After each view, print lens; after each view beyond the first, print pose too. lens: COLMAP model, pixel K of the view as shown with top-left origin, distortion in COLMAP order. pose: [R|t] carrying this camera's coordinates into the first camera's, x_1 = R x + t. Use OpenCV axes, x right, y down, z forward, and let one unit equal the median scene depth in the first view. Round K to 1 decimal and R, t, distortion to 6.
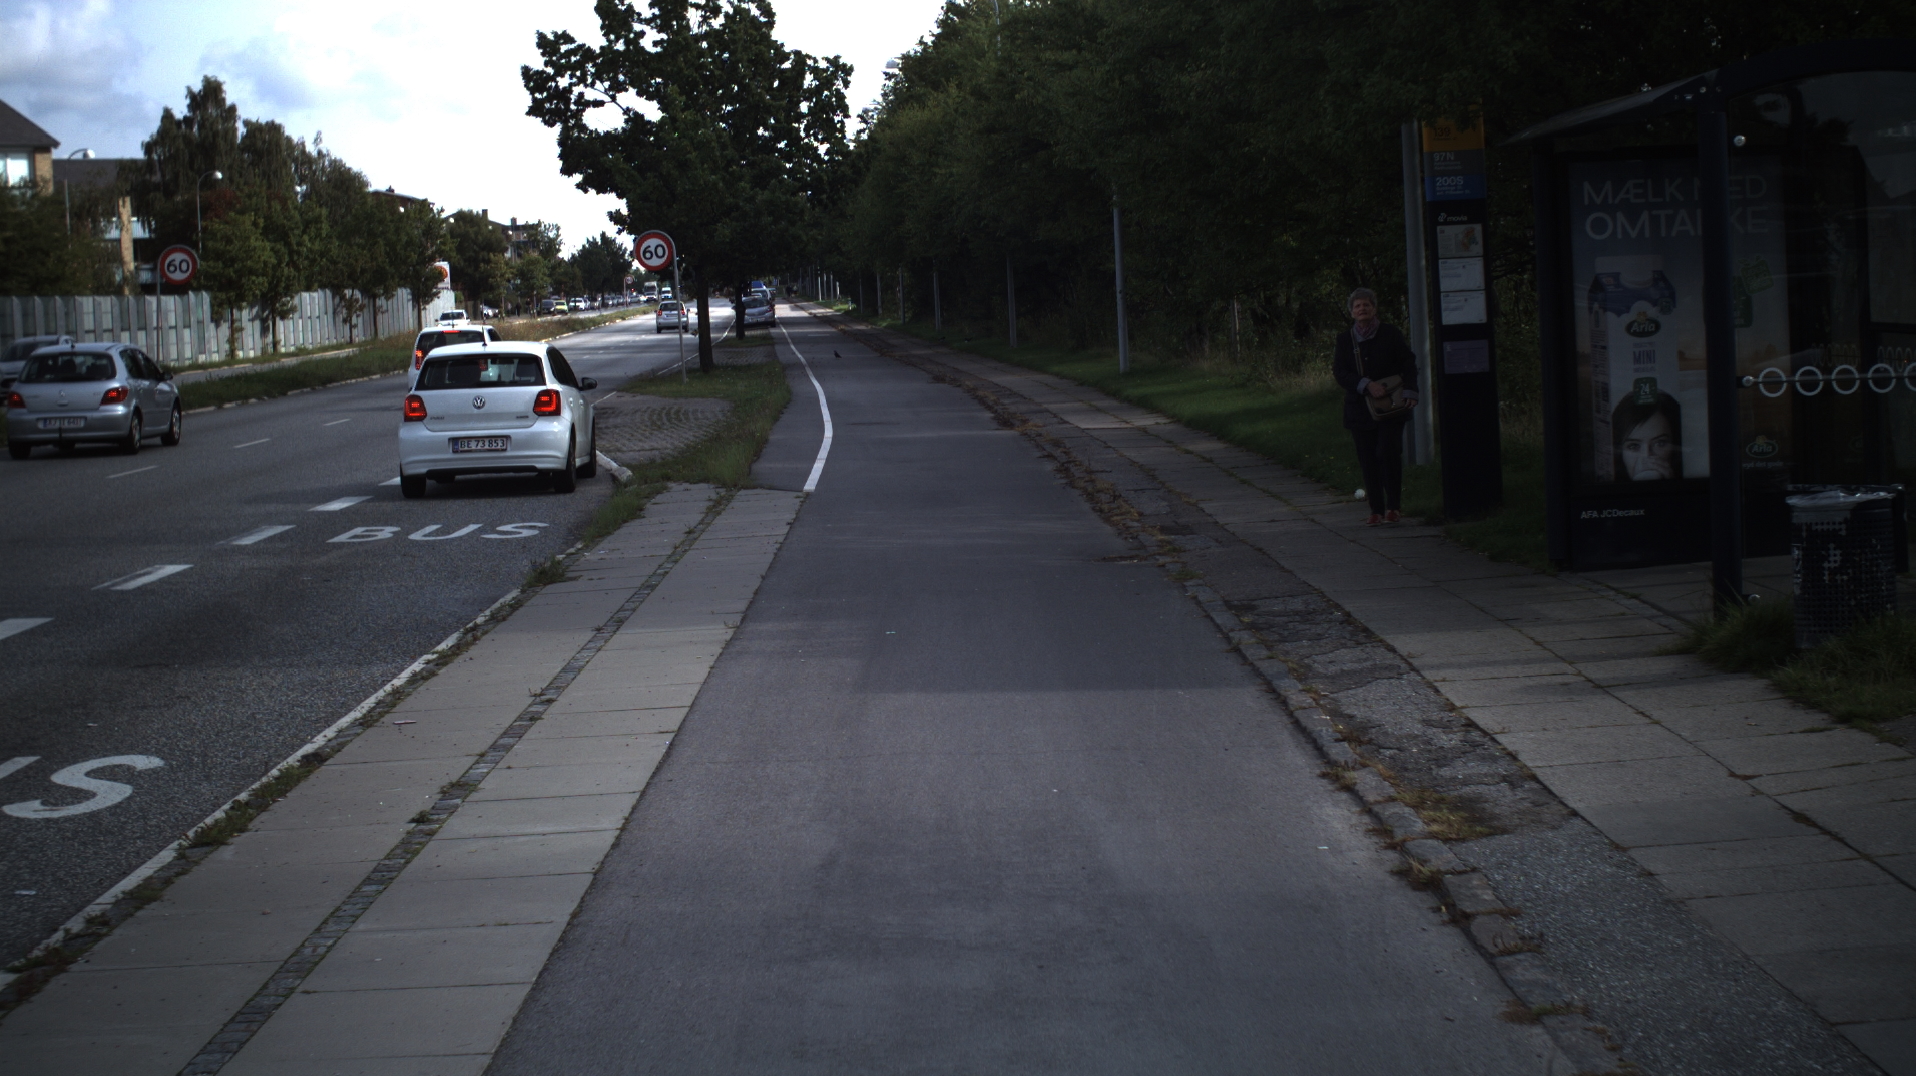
lens RADIAL K [[3606.4, 0, 958.0], [0, 3606.4, 538.0], [0, 0, 1]] dist [-0.263827, 0.183346]
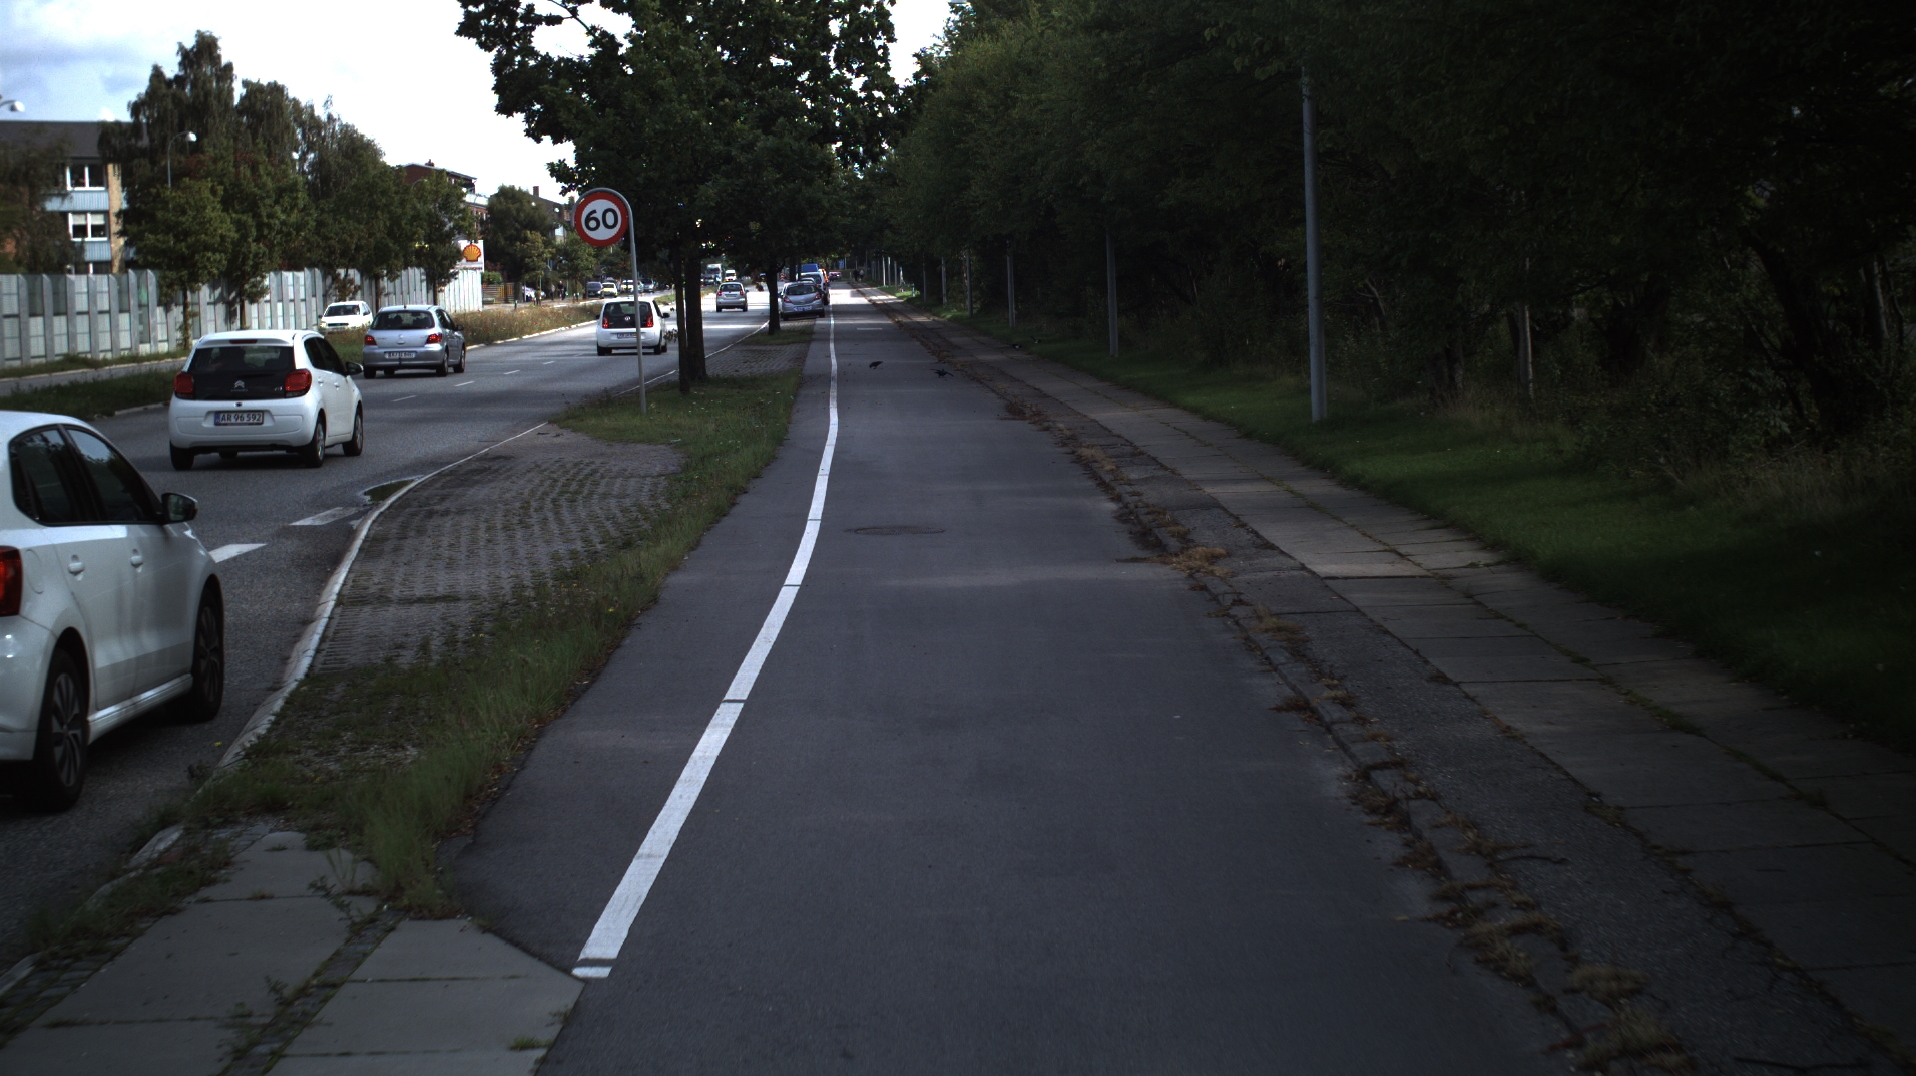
lens RADIAL K [[3606.4, 0, 958.0], [0, 3606.4, 538.0], [0, 0, 1]] dist [-0.263827, 0.183346]
pose [[0.999752, 0.011620, -0.018985, -0.002364], [-0.011543, 0.999925, 0.004182, -0.018698], [0.019033, -0.003961, 0.999811, 0.263480]]
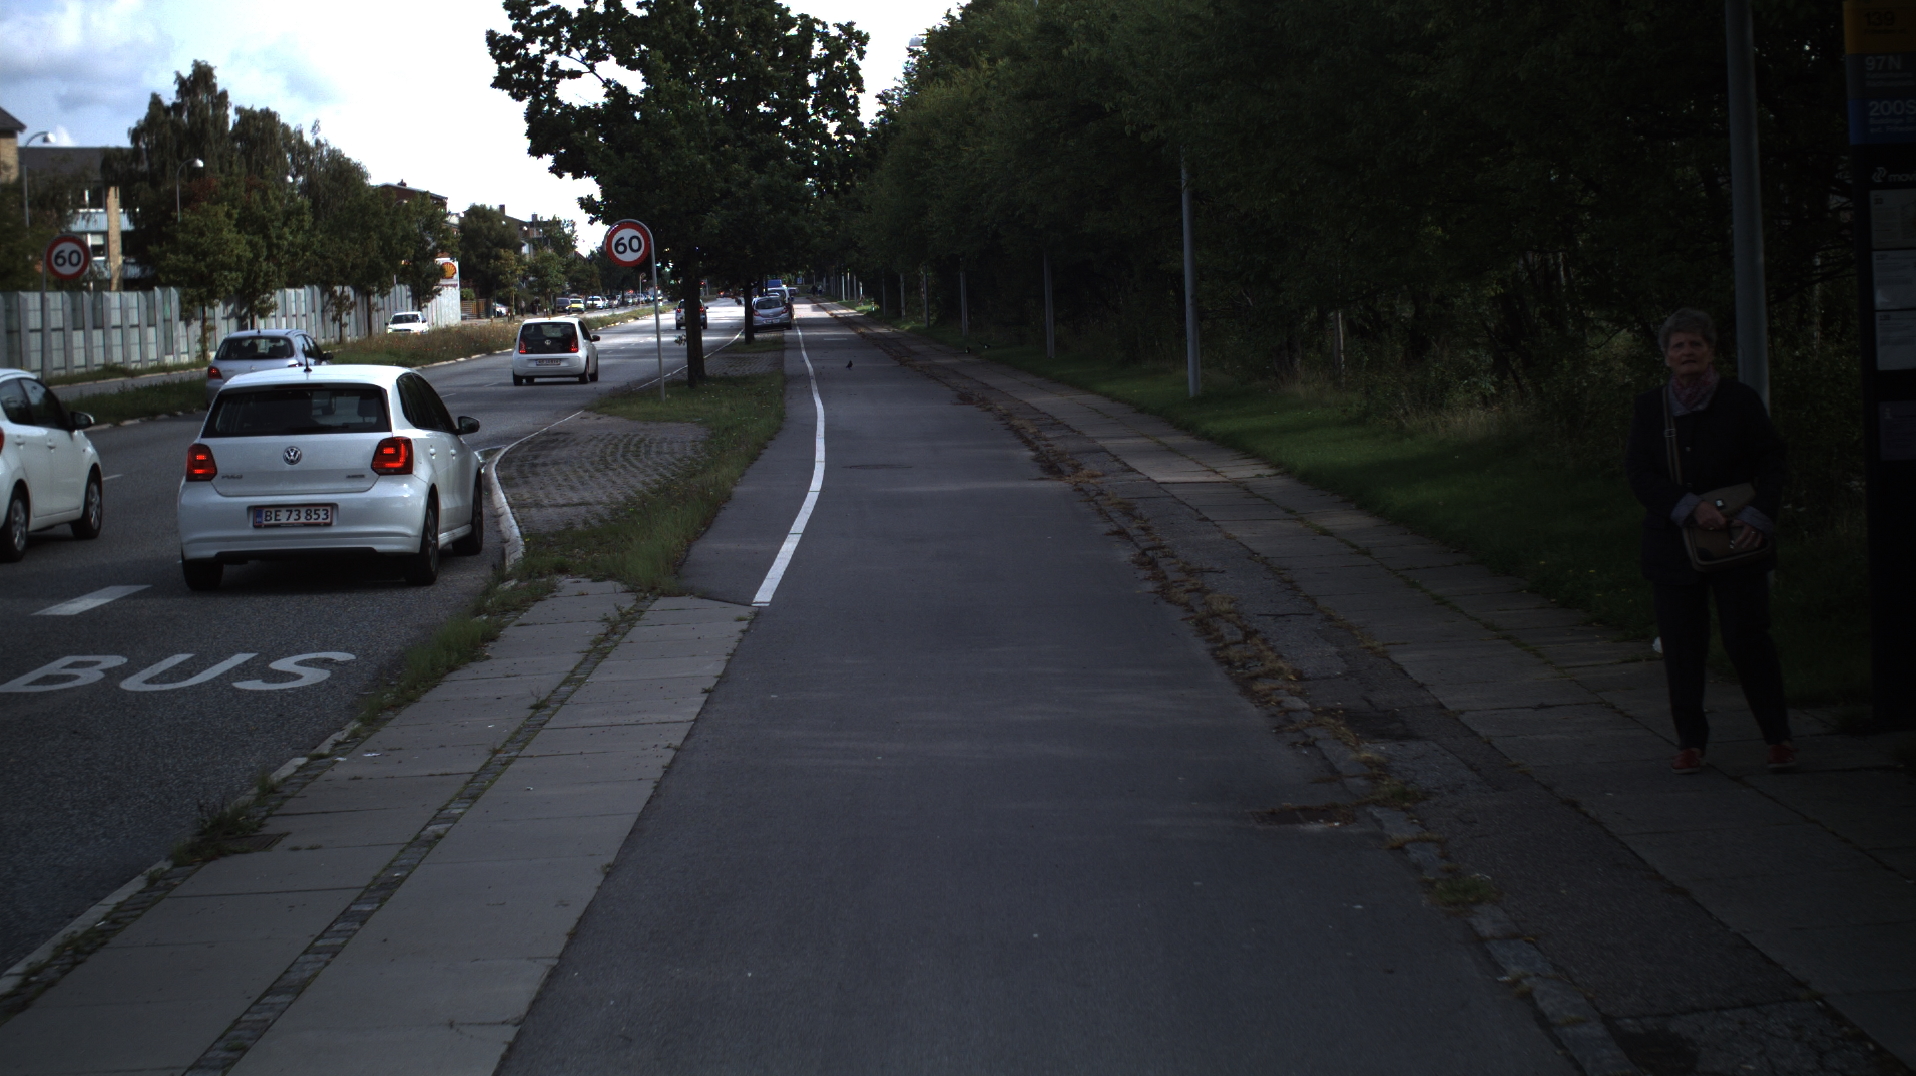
lens RADIAL K [[3606.4, 0, 958.0], [0, 3606.4, 538.0], [0, 0, 1]] dist [-0.263827, 0.183346]
pose [[0.999948, 0.007190, -0.007166, -0.000553], [-0.007190, 0.999974, -0.000051, -0.009428], [0.007165, 0.000102, 0.999974, 0.131675]]
